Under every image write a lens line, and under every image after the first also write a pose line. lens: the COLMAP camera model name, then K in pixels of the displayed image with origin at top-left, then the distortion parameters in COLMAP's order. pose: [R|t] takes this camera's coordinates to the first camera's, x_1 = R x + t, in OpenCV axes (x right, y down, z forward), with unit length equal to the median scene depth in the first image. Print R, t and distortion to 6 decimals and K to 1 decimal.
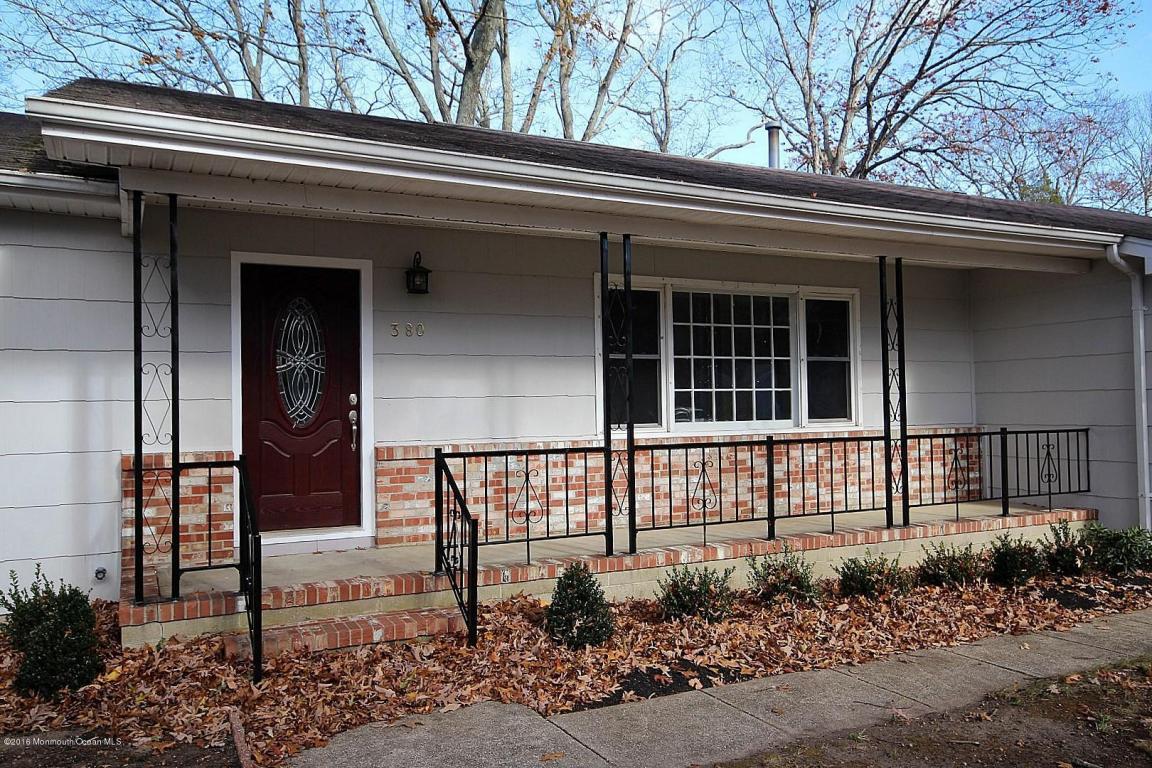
lens RADIAL K [[895.3, 0, 585.4], [0, 895.3, 384.2], [0, 0, 1]] dist [0.030348, 0.005106]
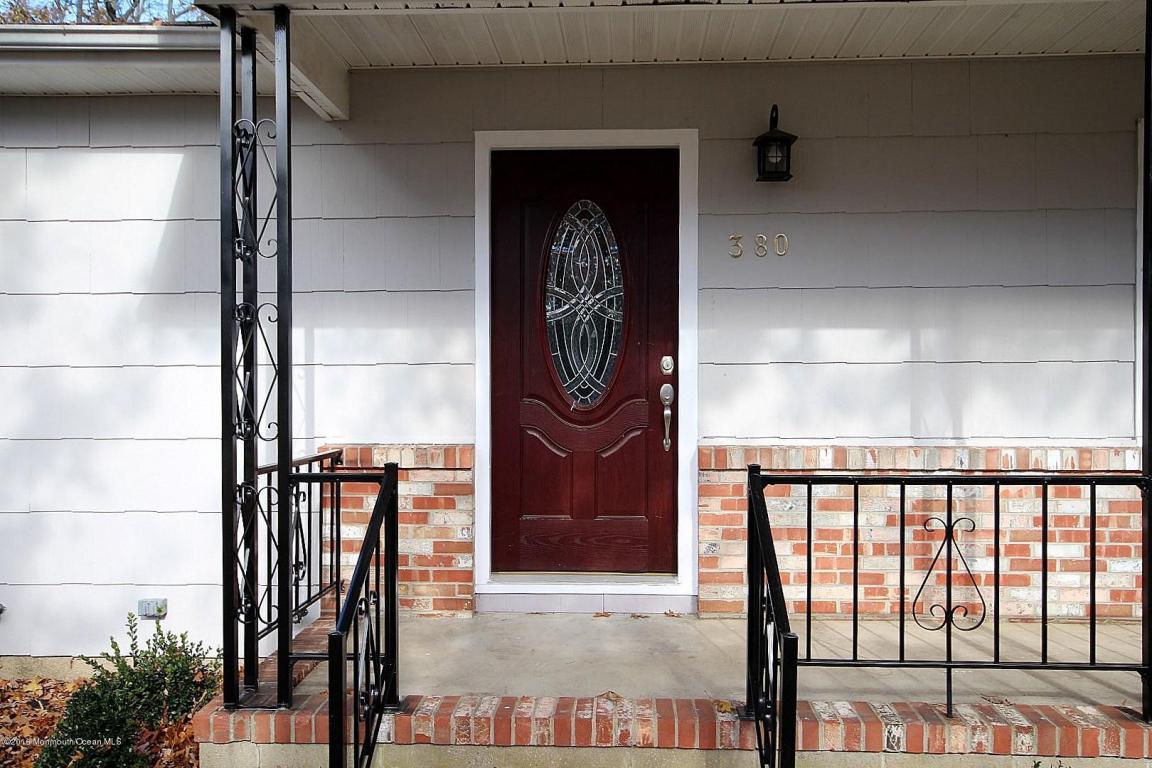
lens RADIAL K [[988.3, 0, 585.6], [0, 988.3, 388.8], [0, 0, 1]] dist [0.019644, 0.002366]
pose [[0.868447, 0.018538, -0.495436, 0.022196], [0.002068, 0.999157, 0.041011, 0.005031], [0.495778, -0.036641, 0.867676, 0.383055]]
